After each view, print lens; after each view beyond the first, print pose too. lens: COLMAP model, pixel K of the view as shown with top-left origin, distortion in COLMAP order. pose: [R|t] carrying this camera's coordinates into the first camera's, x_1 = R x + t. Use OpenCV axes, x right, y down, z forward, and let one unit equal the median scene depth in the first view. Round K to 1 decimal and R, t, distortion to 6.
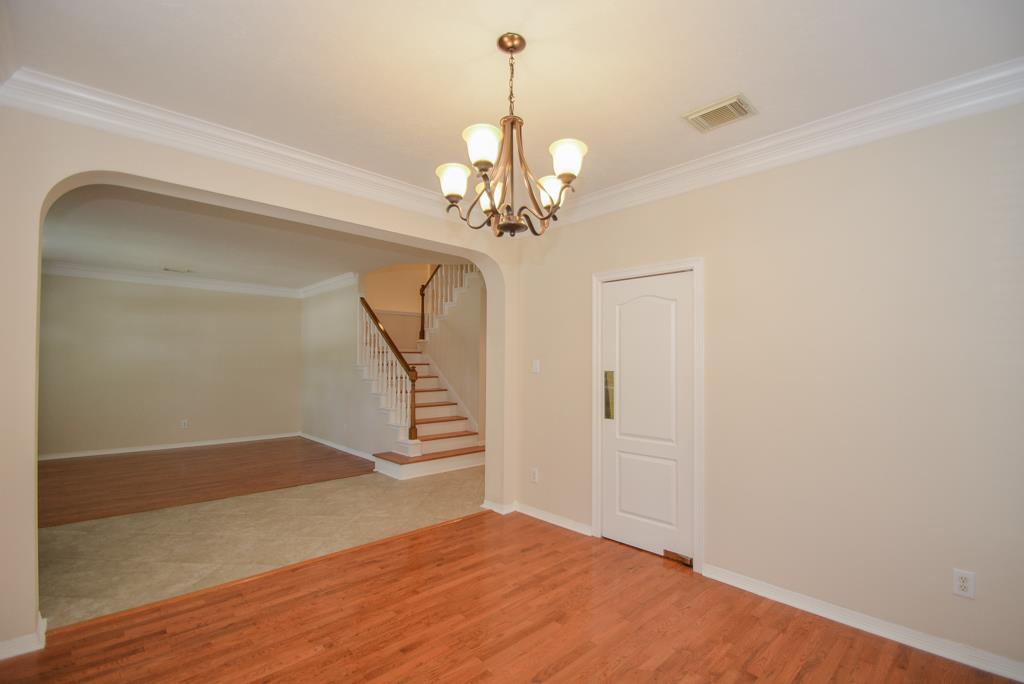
lens RADIAL K [[463.8, 0, 530.3], [0, 463.8, 362.1], [0, 0, 1]] dist [0.003266, -0.010583]
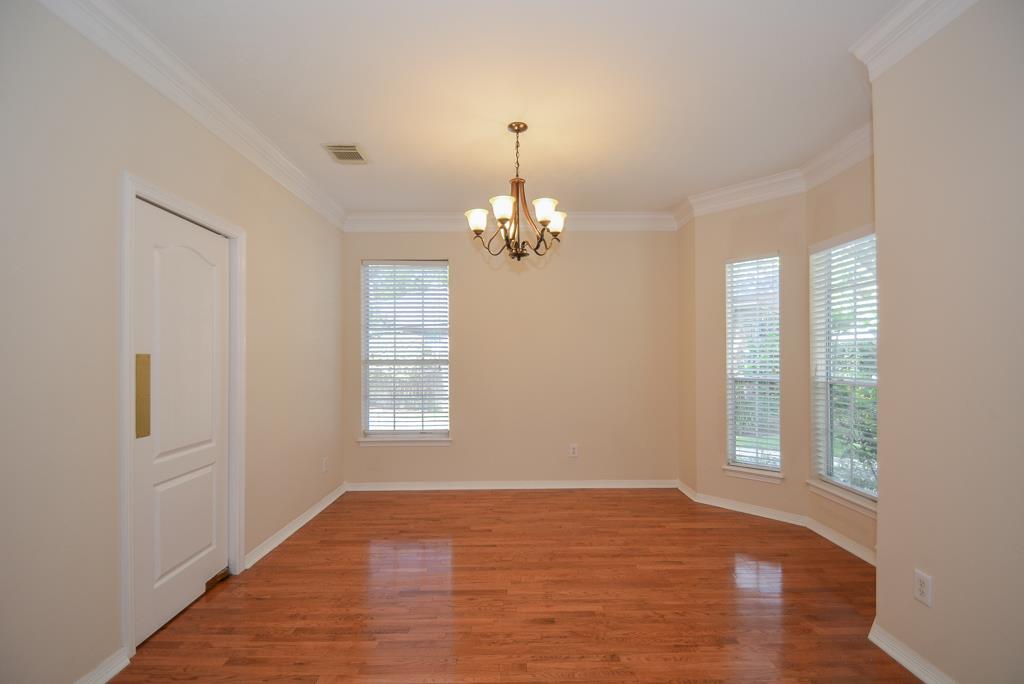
lens RADIAL K [[463.8, 0, 508.3], [0, 463.8, 359.9], [0, 0, 1]] dist [0.003266, -0.010583]
pose [[-0.708458, -0.004000, 0.705741, -0.619731], [0.001799, 0.999970, 0.007474, 0.025015], [-0.705750, 0.006564, -0.708430, 1.198942]]
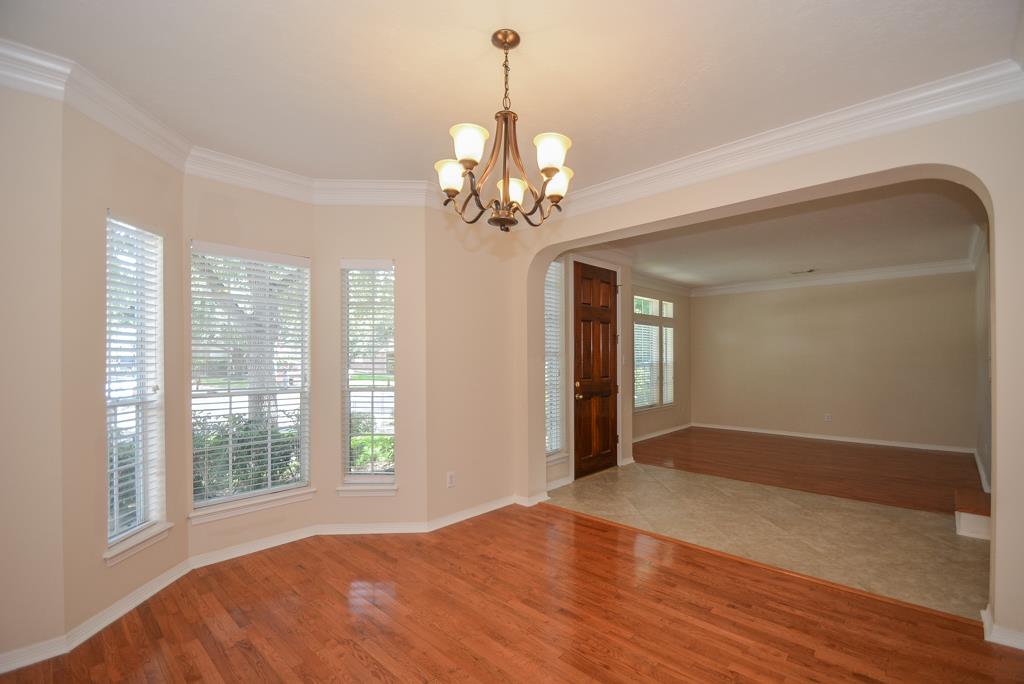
lens RADIAL K [[463.8, 0, 509.2], [0, 463.8, 357.5], [0, 0, 1]] dist [0.003266, -0.010583]
pose [[0.033196, -0.005469, -0.999434, 0.563479], [0.001962, 0.999983, -0.005407, 0.010686], [0.999447, -0.001781, 0.033206, 0.558675]]
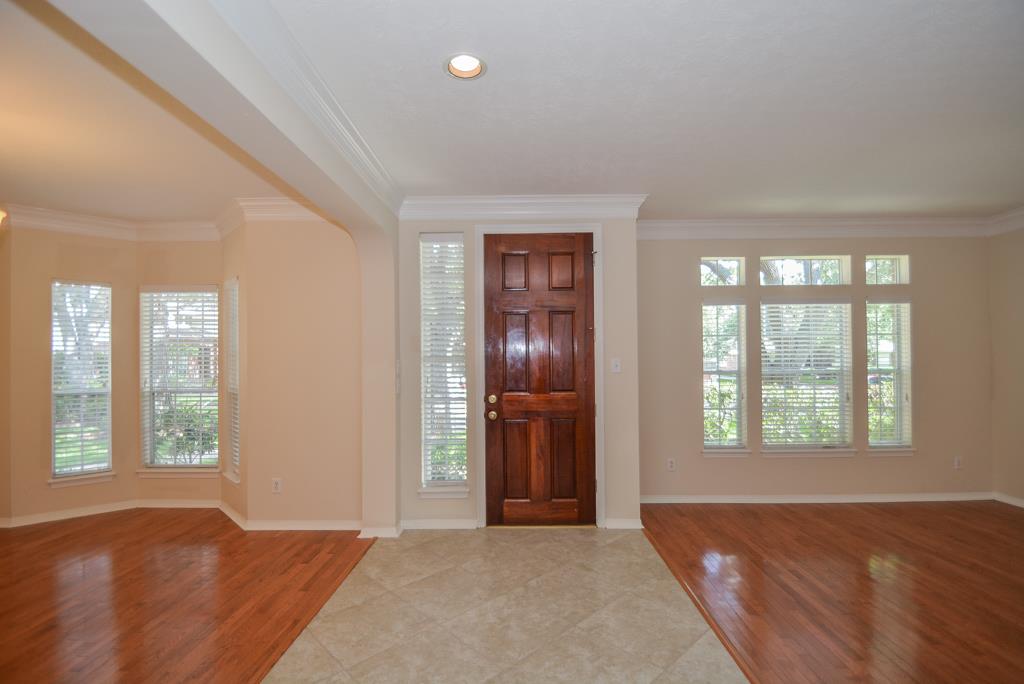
lens RADIAL K [[463.8, 0, 511.2], [0, 463.8, 361.4], [0, 0, 1]] dist [0.003266, -0.010583]
pose [[-0.712689, 0.002441, -0.701476, -0.194948], [0.004558, 0.999989, -0.001151, 0.000318], [0.701465, -0.004017, -0.712693, 1.682091]]
